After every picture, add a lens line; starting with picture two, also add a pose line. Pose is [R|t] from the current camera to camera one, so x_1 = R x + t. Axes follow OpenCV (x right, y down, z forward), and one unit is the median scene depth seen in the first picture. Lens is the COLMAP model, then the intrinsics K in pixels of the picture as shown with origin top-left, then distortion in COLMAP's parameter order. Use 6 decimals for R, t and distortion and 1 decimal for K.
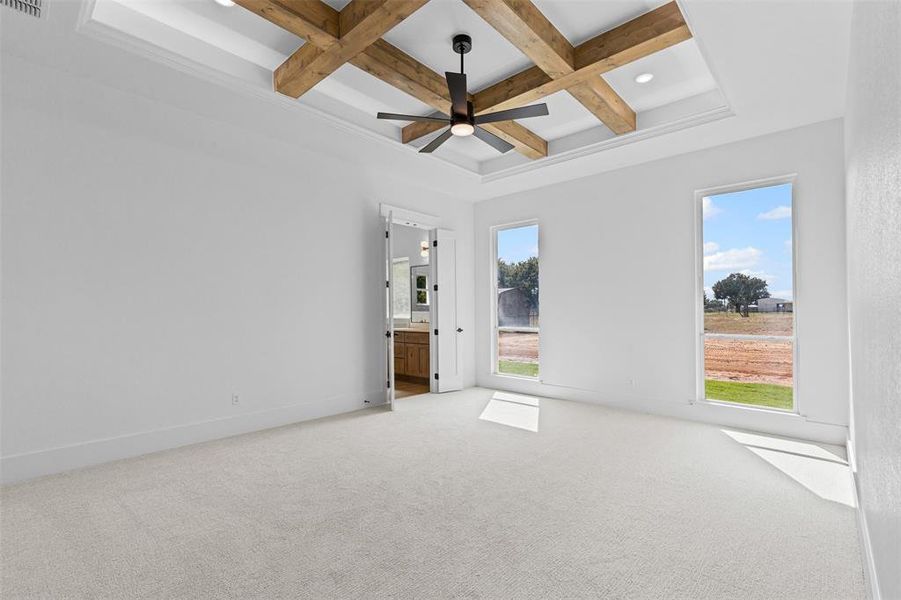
lens RADIAL K [[403.8, 0, 447.2], [0, 403.8, 304.9], [0, 0, 1]] dist [0.007401, -0.000366]
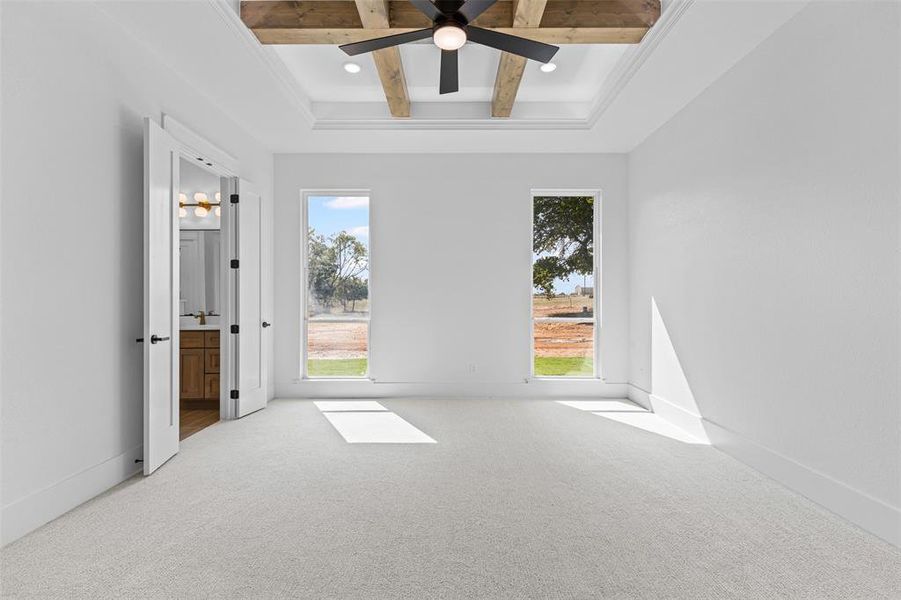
lens RADIAL K [[408.8, 0, 450.6], [0, 408.8, 290.1], [0, 0, 1]] dist [0.017657, -0.000021]
pose [[0.735373, 0.011454, 0.677566, -0.227822], [-0.008460, 0.999934, -0.007722, 0.004214], [-0.677610, -0.000053, 0.735422, 0.242220]]
